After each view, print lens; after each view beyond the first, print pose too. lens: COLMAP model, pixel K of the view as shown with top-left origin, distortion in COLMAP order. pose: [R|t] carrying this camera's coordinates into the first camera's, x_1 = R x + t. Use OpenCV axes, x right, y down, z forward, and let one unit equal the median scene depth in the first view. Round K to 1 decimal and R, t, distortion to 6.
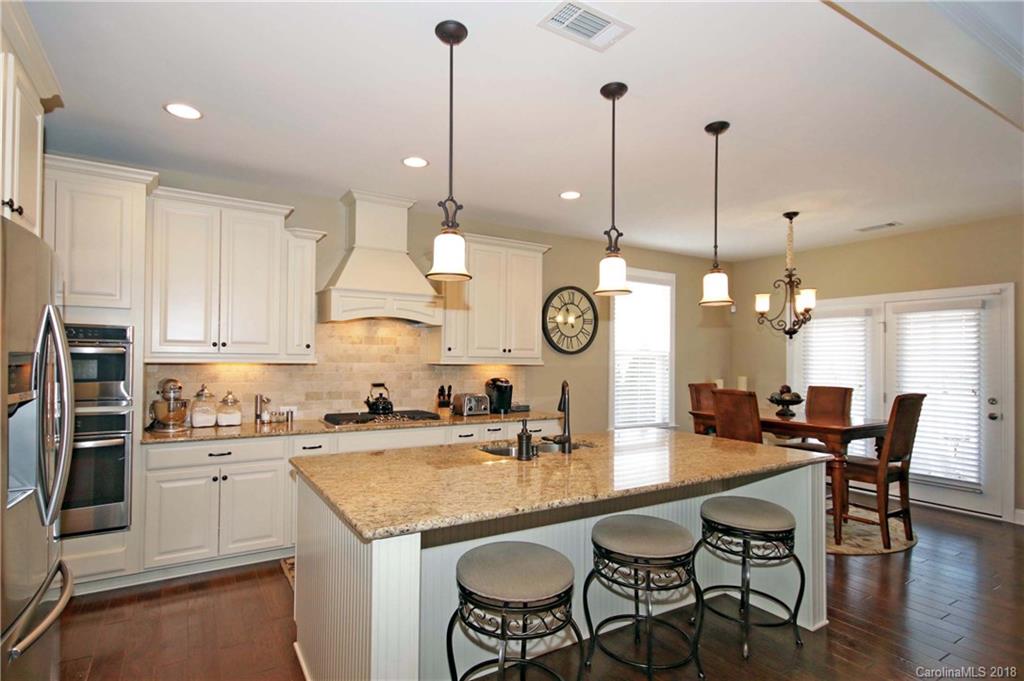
lens RADIAL K [[510.7, 0, 502.4], [0, 510.7, 354.2], [0, 0, 1]] dist [0.015263, -0.001323]
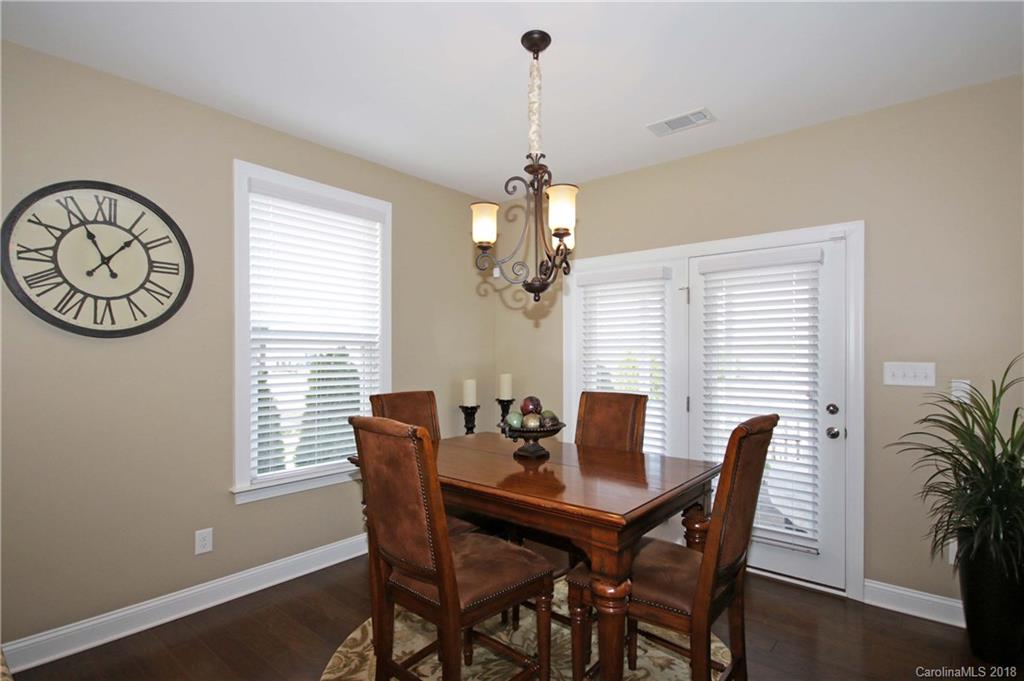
lens RADIAL K [[510.7, 0, 509.4], [0, 510.7, 350.0], [0, 0, 1]] dist [0.015263, -0.001323]
pose [[0.944743, -0.007788, 0.327718, 0.379316], [0.004808, 0.999939, 0.009903, 0.010172], [-0.327775, -0.007780, 0.944724, 0.555066]]
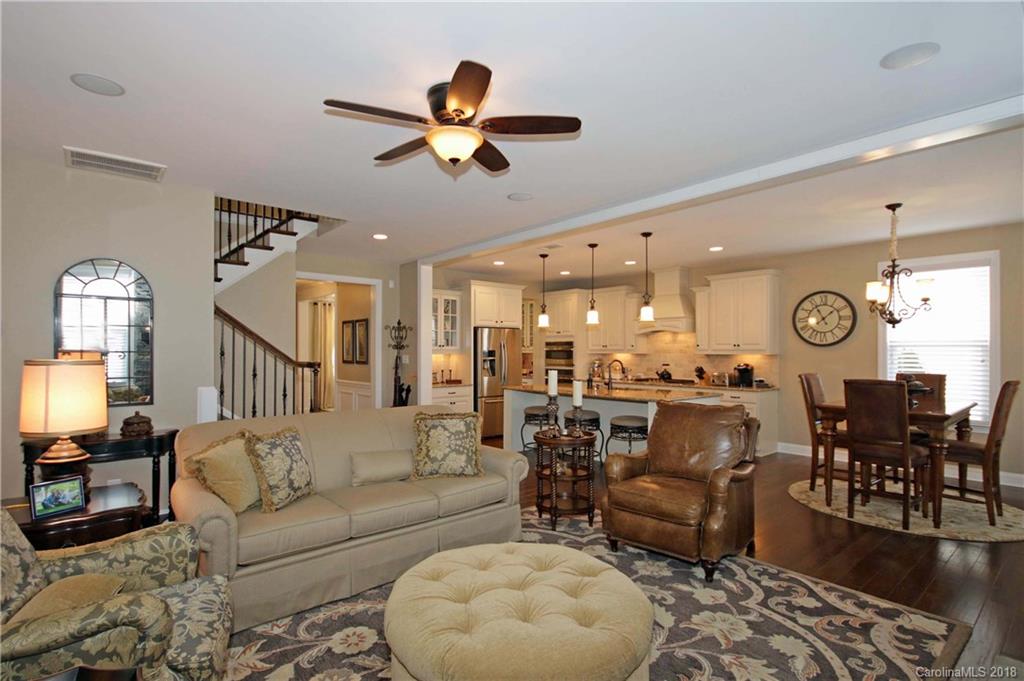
lens RADIAL K [[510.7, 0, 507.7], [0, 510.7, 349.3], [0, 0, 1]] dist [0.015263, -0.001323]
pose [[0.165305, -0.016294, -0.986108, 1.449283], [0.007205, 0.999857, -0.015313, 0.023826], [0.986216, -0.004574, 0.165399, 0.069176]]
